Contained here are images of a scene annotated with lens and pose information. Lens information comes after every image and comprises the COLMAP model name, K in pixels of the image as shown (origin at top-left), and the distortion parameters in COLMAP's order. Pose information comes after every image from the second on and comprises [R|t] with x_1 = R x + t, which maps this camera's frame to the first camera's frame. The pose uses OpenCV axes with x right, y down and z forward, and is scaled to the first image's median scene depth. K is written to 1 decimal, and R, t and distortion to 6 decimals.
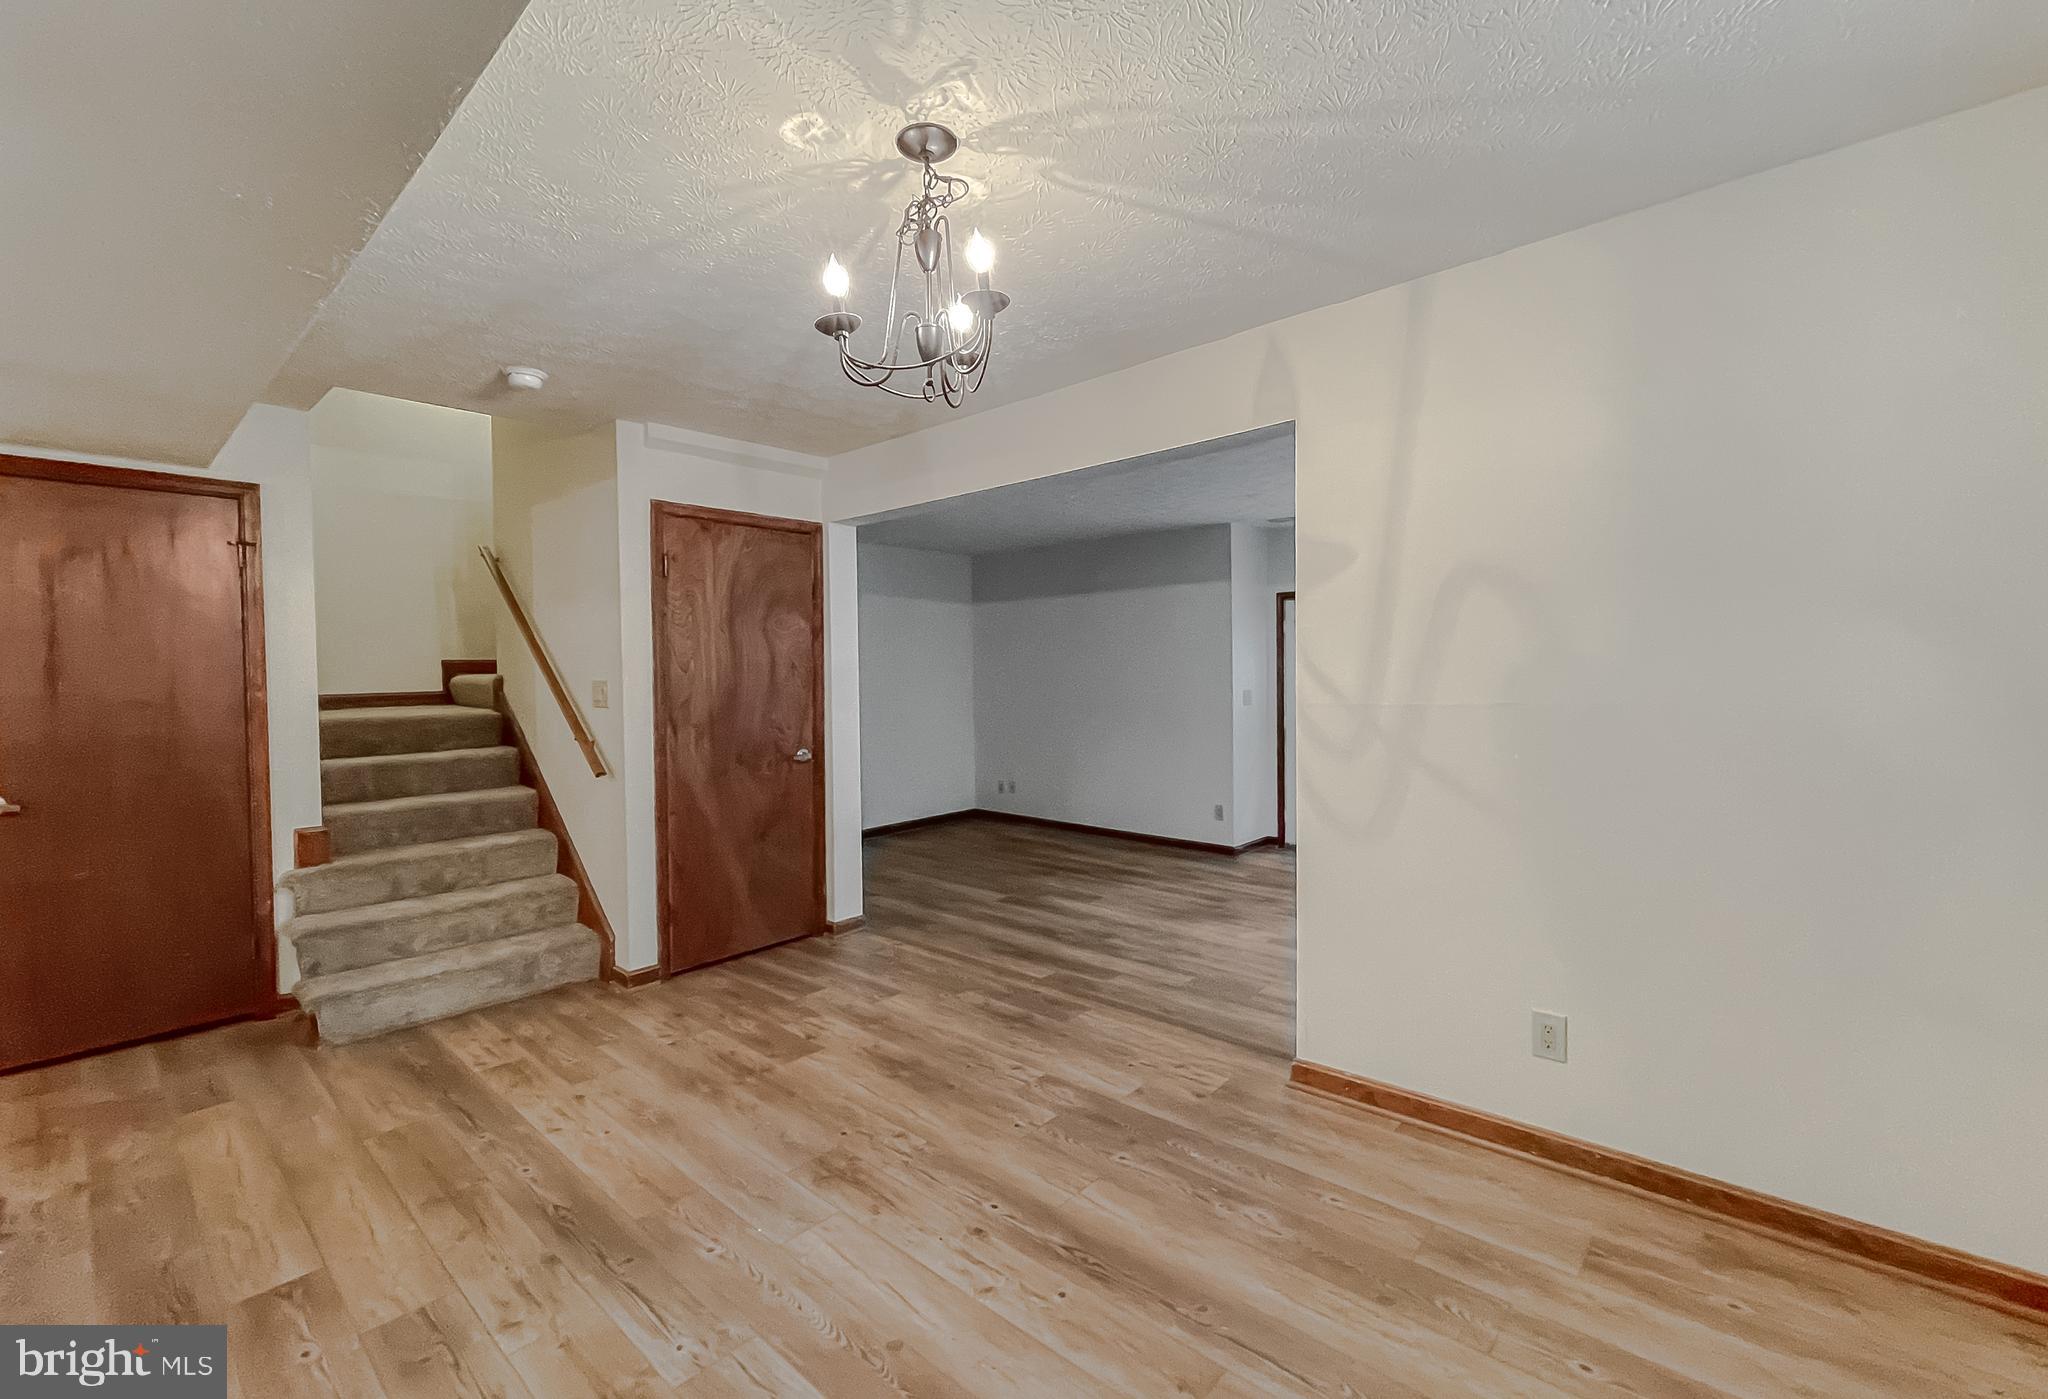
lens RADIAL K [[866.2, 0, 1019.6], [0, 866.2, 688.4], [0, 0, 1]] dist [0.000590, 0.000303]
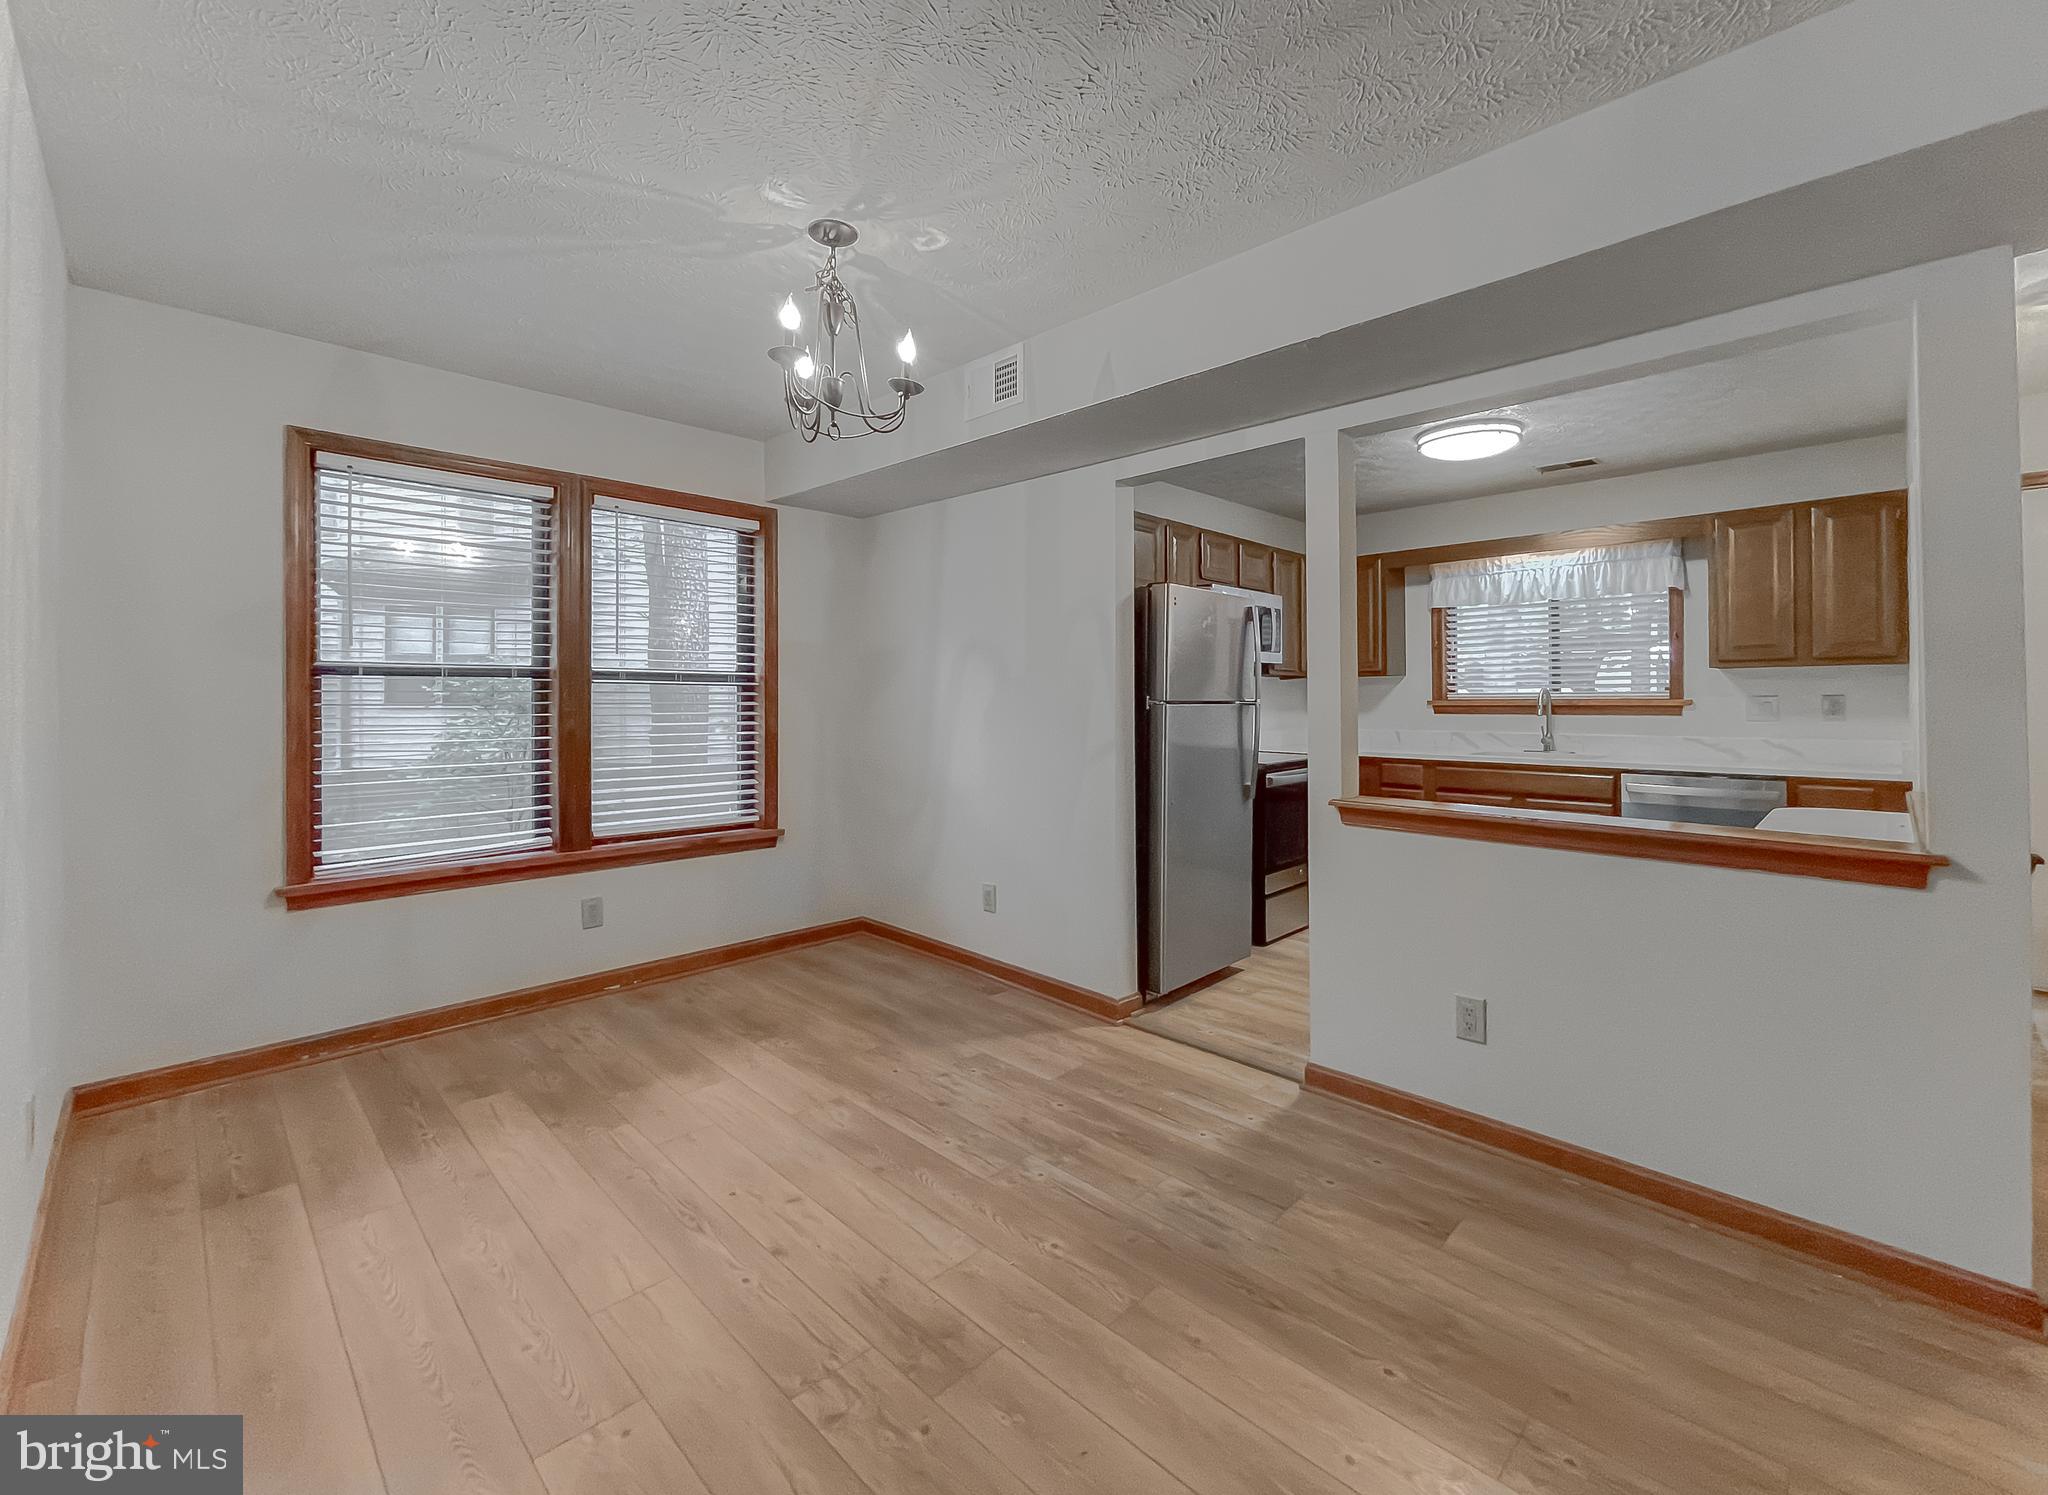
lens RADIAL K [[864.0, 0, 1023.8], [0, 864.0, 700.0], [0, 0, 1]] dist [-0.002801, 0.000231]
pose [[-0.998372, 0.014245, 0.055239, -0.199653], [0.015371, 0.999682, 0.020013, 0.007118], [-0.054936, 0.020830, -0.998273, 1.018131]]
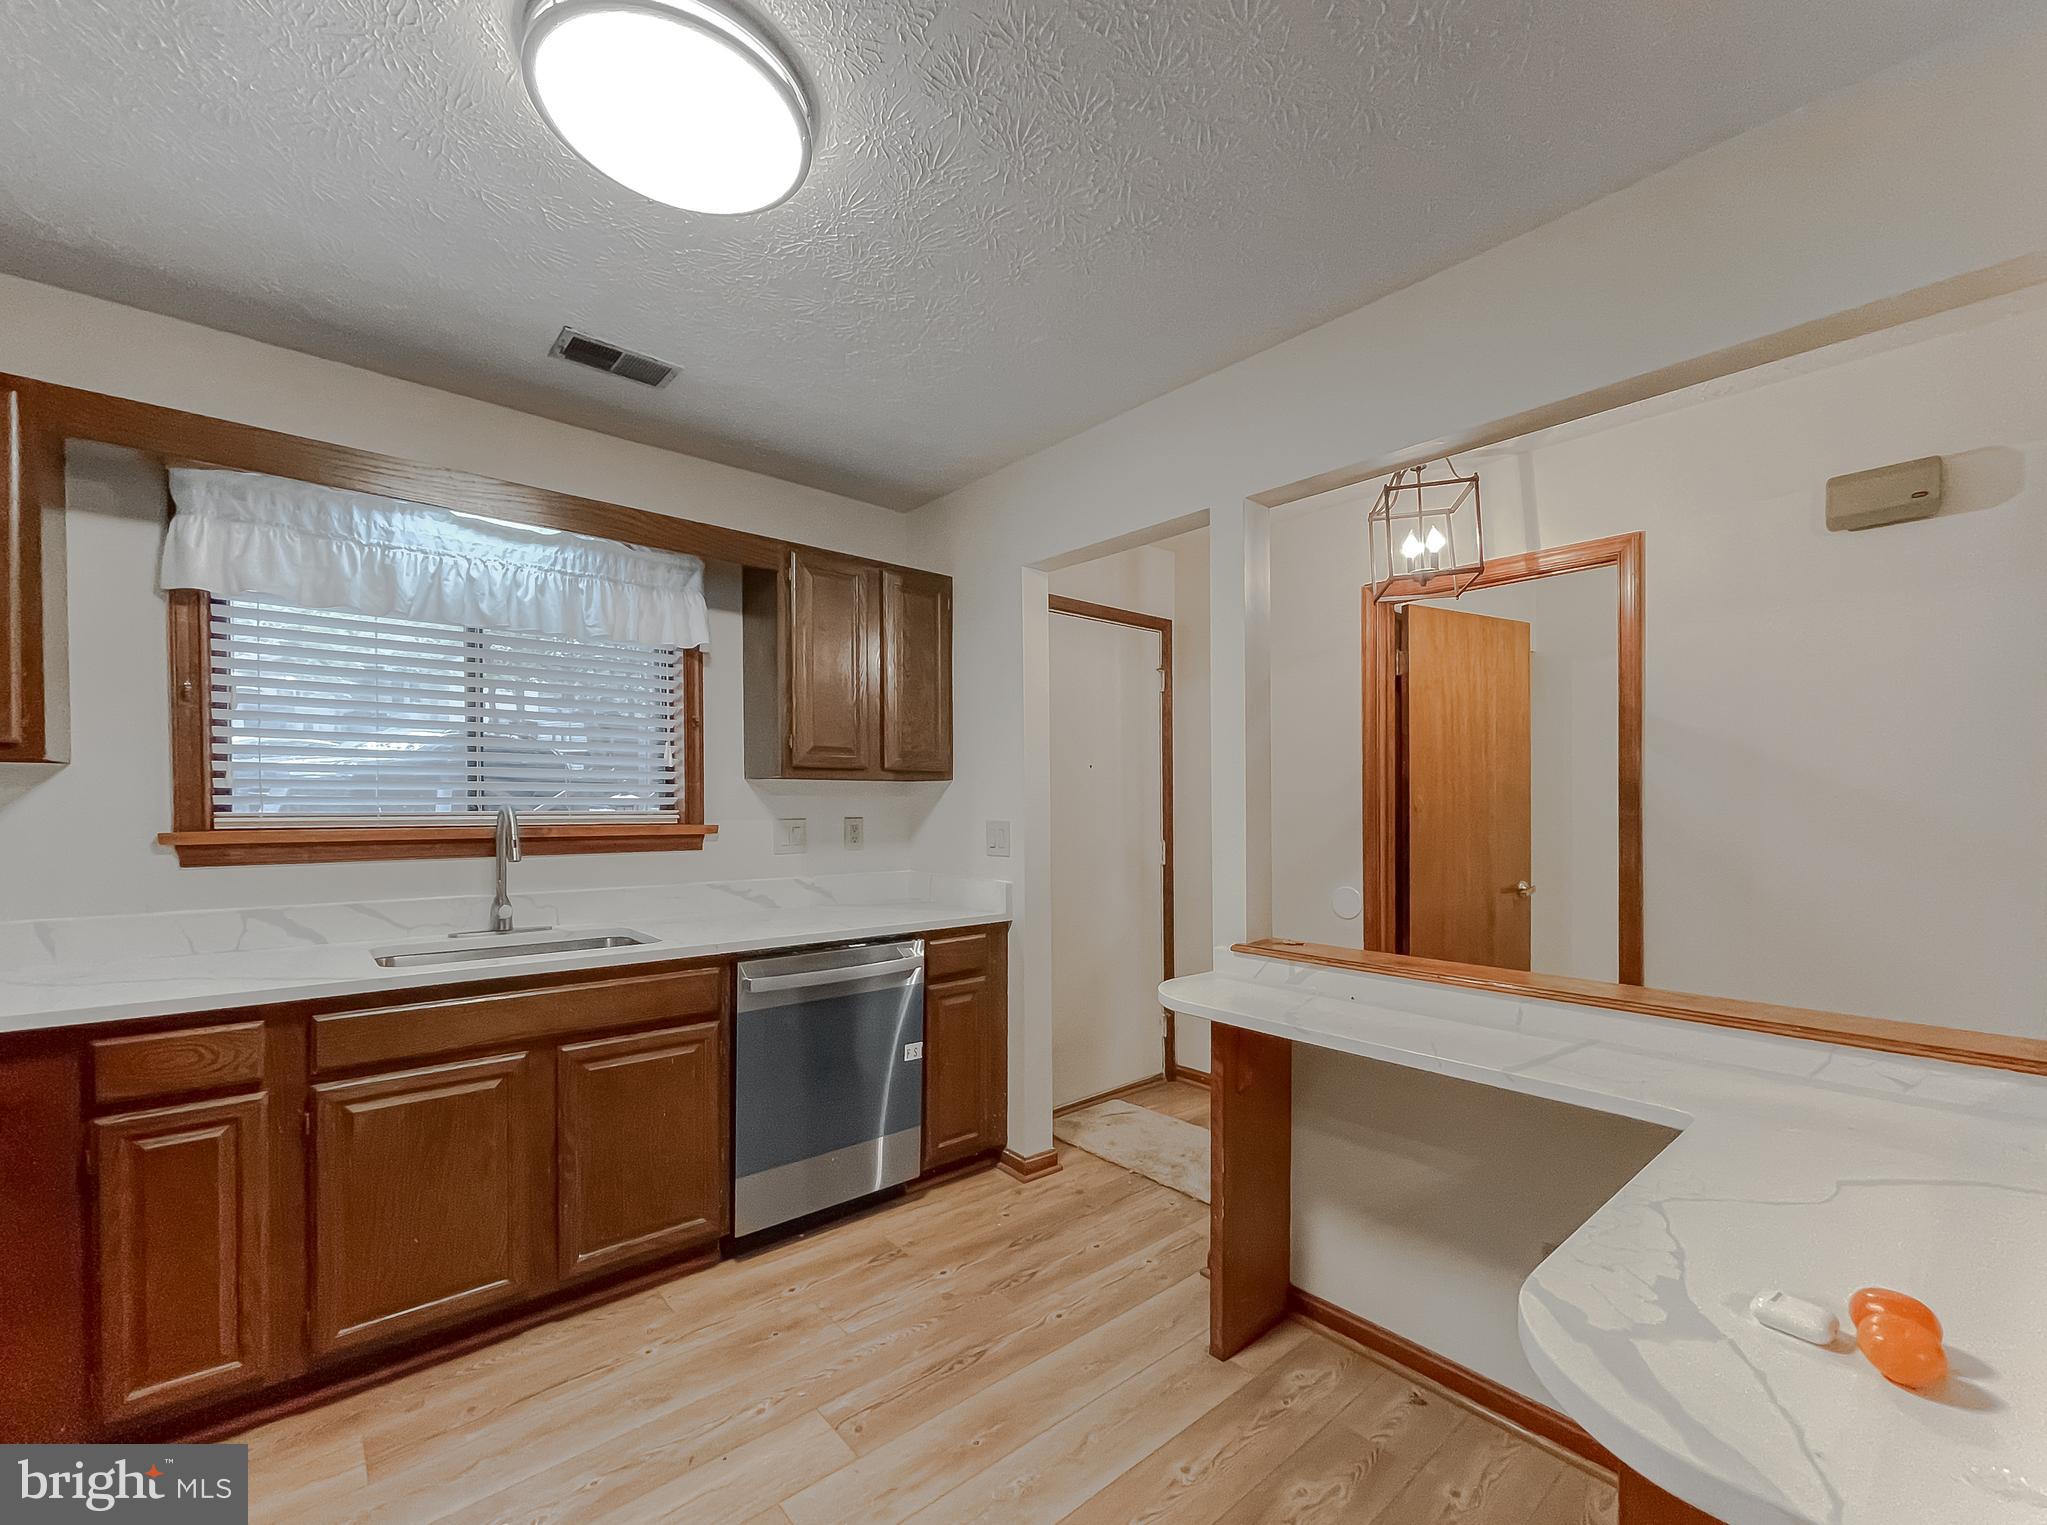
lens RADIAL K [[859.4, 0, 1025.4], [0, 859.4, 814.9], [0, 0, 1]] dist [-0.002866, 0.000469]
pose [[-0.127749, 0.017148, -0.991658, -0.324543], [-0.017505, 0.999656, 0.019541, 0.015740], [0.991652, 0.019855, -0.127405, 0.178759]]
